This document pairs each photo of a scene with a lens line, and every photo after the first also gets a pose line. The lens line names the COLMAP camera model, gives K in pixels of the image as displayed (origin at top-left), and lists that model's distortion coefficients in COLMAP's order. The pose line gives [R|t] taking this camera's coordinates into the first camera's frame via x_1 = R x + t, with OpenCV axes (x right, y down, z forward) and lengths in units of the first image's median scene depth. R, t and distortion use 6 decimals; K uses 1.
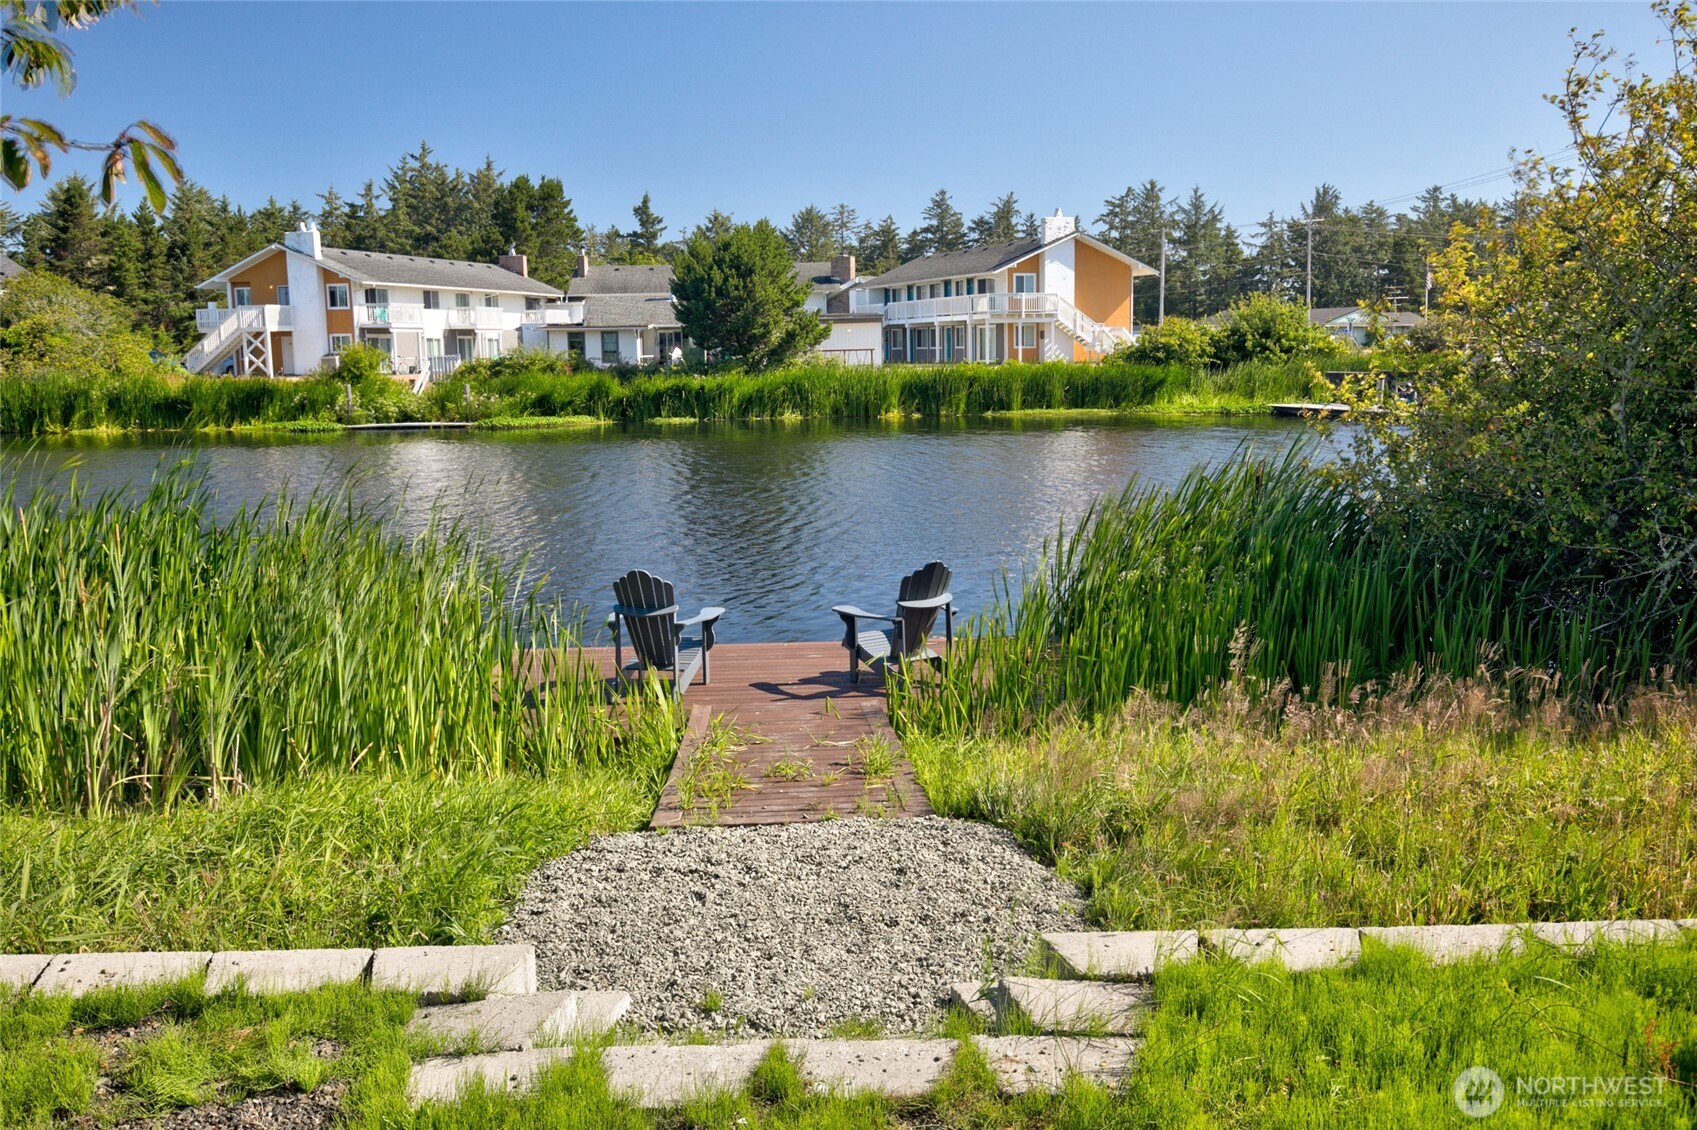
lens RADIAL K [[1461.4, 0, 826.0], [0, 1461.4, 568.3], [0, 0, 1]] dist [-0.004256, -0.005193]
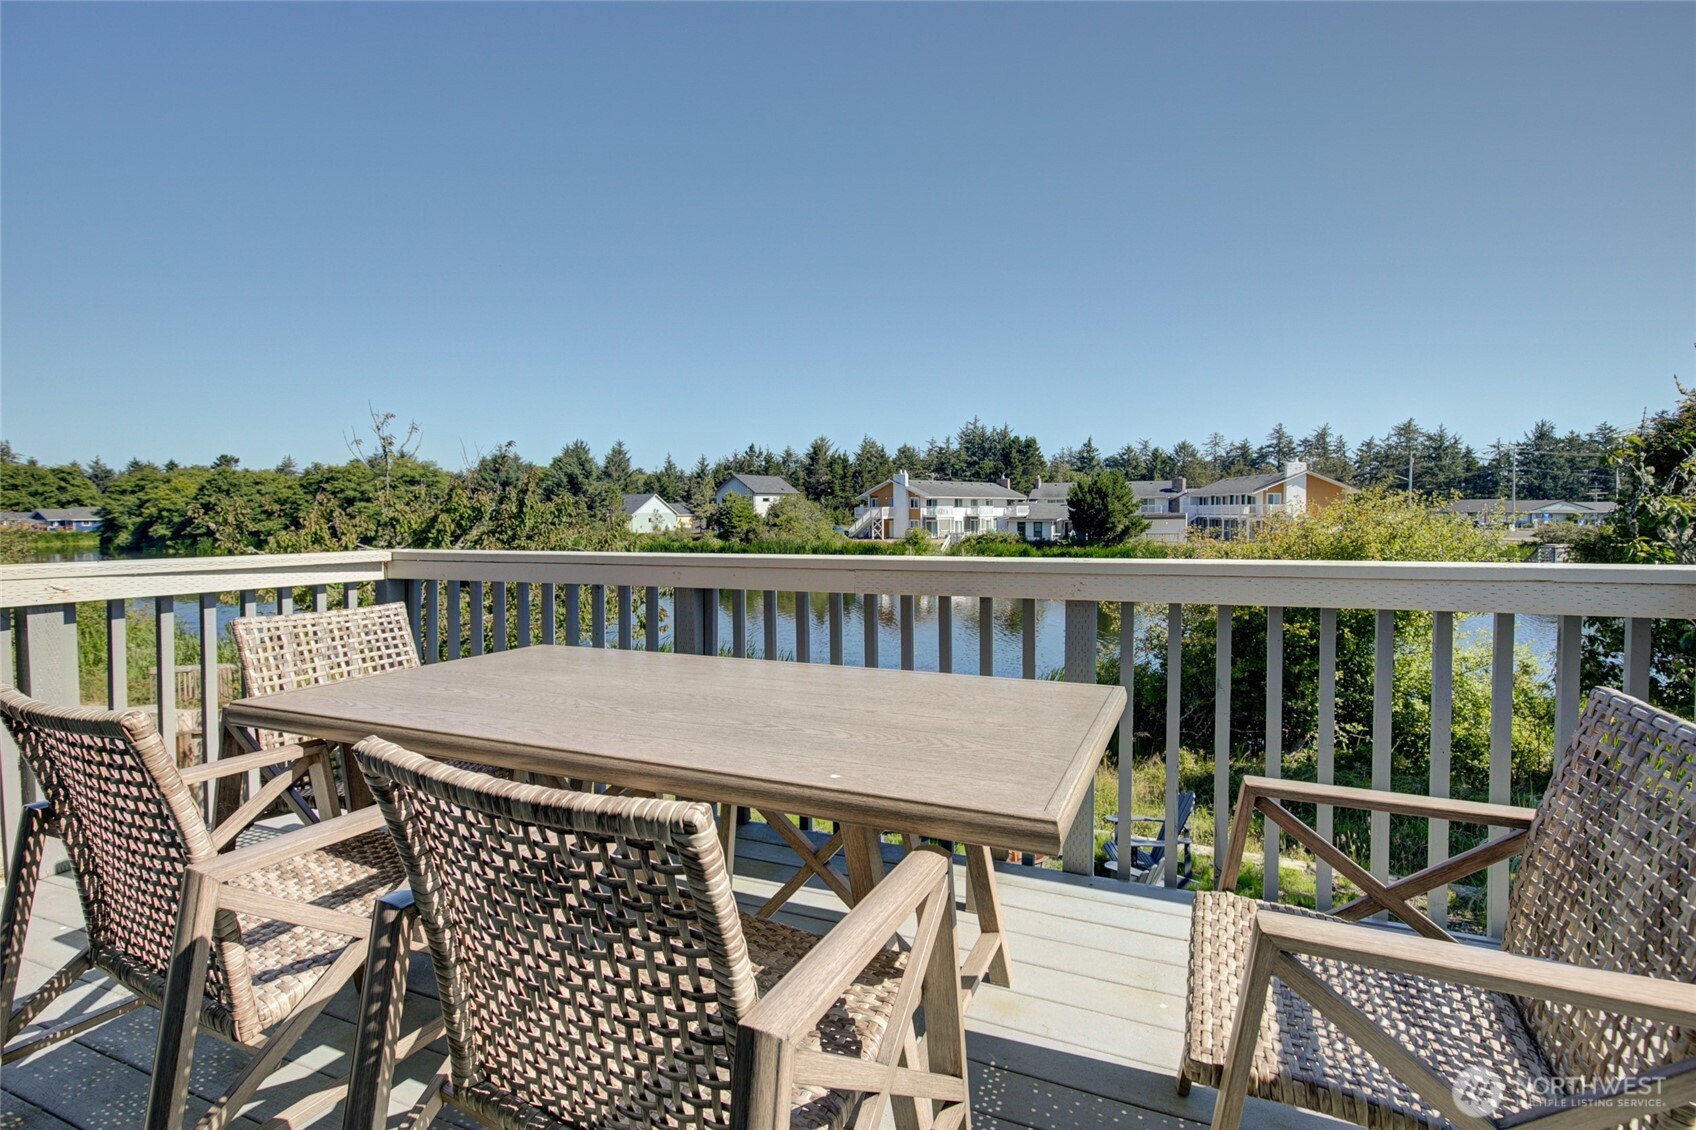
lens RADIAL K [[778.4, 0, 848.0], [0, 778.4, 565.0], [0, 0, 1]] dist [0.002577, -0.000587]
pose [[0.904069, 0.039717, -0.425537, 0.075369], [-0.071459, 0.995704, -0.058884, -0.020842], [0.421371, 0.083644, 0.903023, -0.079933]]
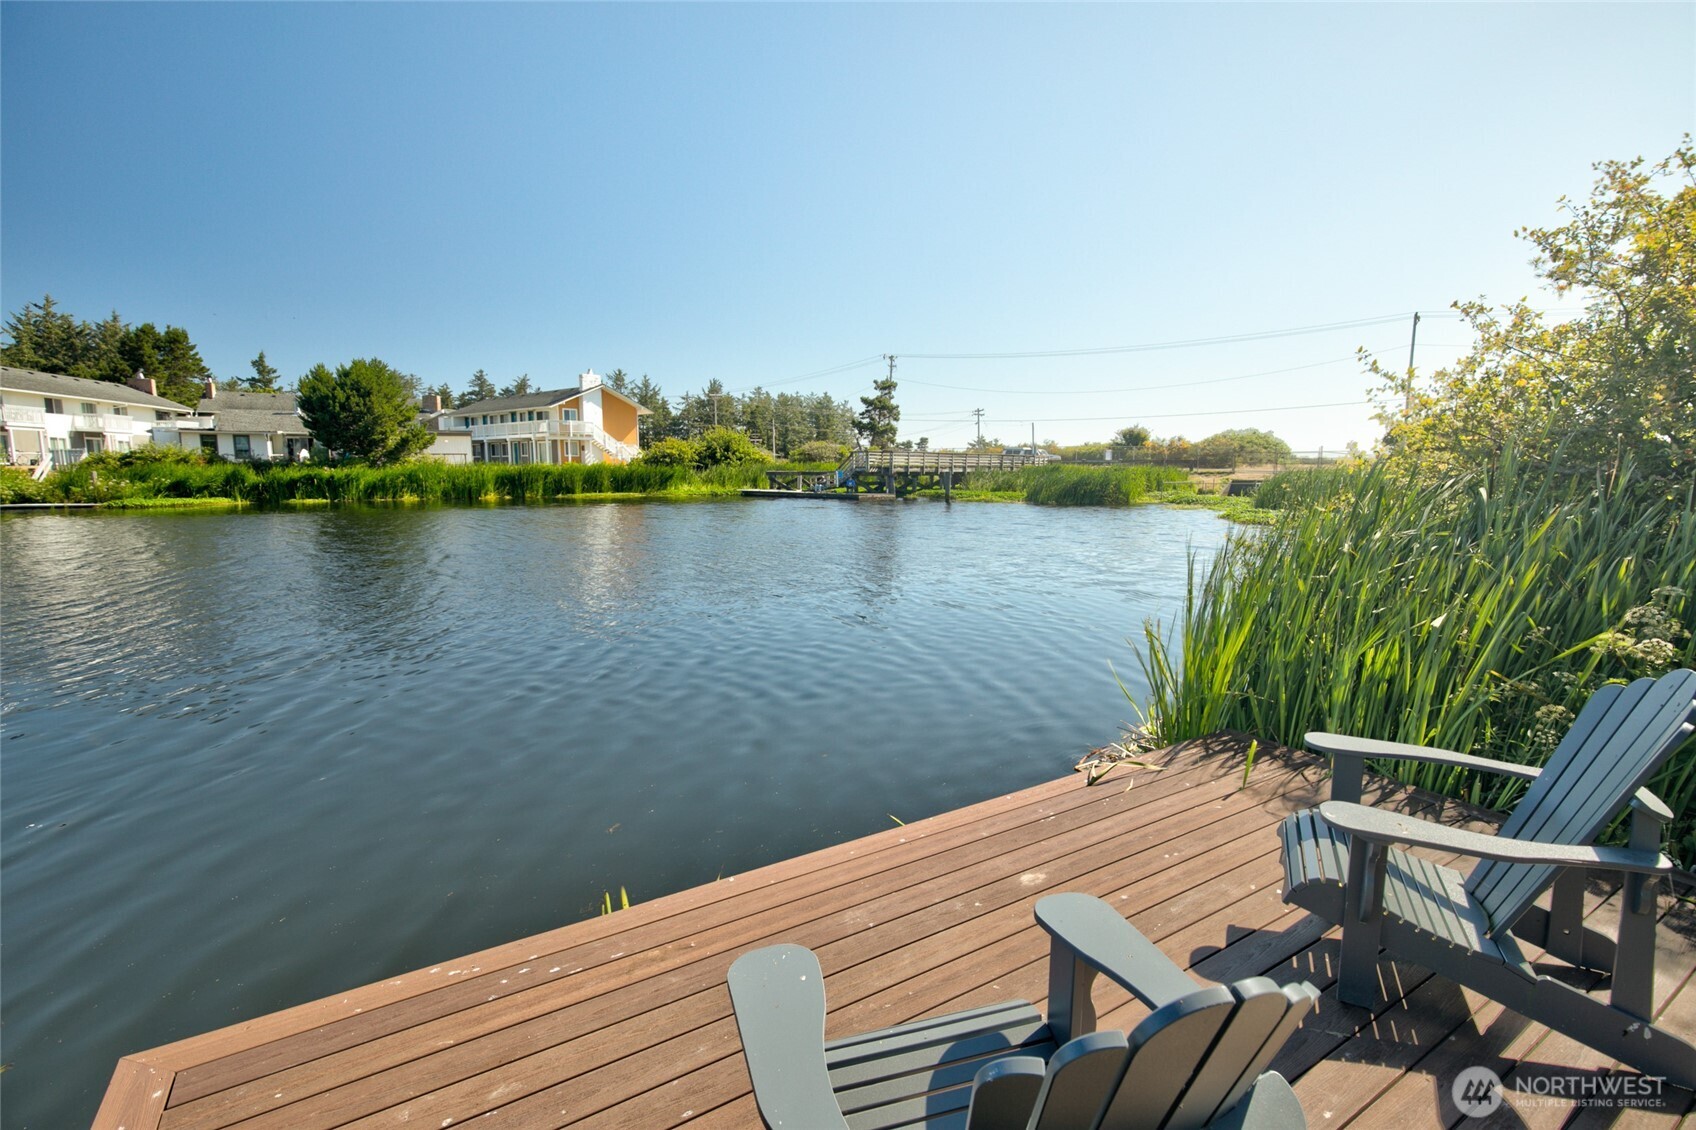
lens RADIAL K [[778.4, 0, 848.0], [0, 778.4, 565.0], [0, 0, 1]] dist [0.002577, -0.000587]
pose [[0.867883, -0.044774, 0.494747, -0.027323], [0.058541, 0.998209, -0.012355, -0.005850], [-0.493308, 0.039685, 0.868949, 0.132166]]
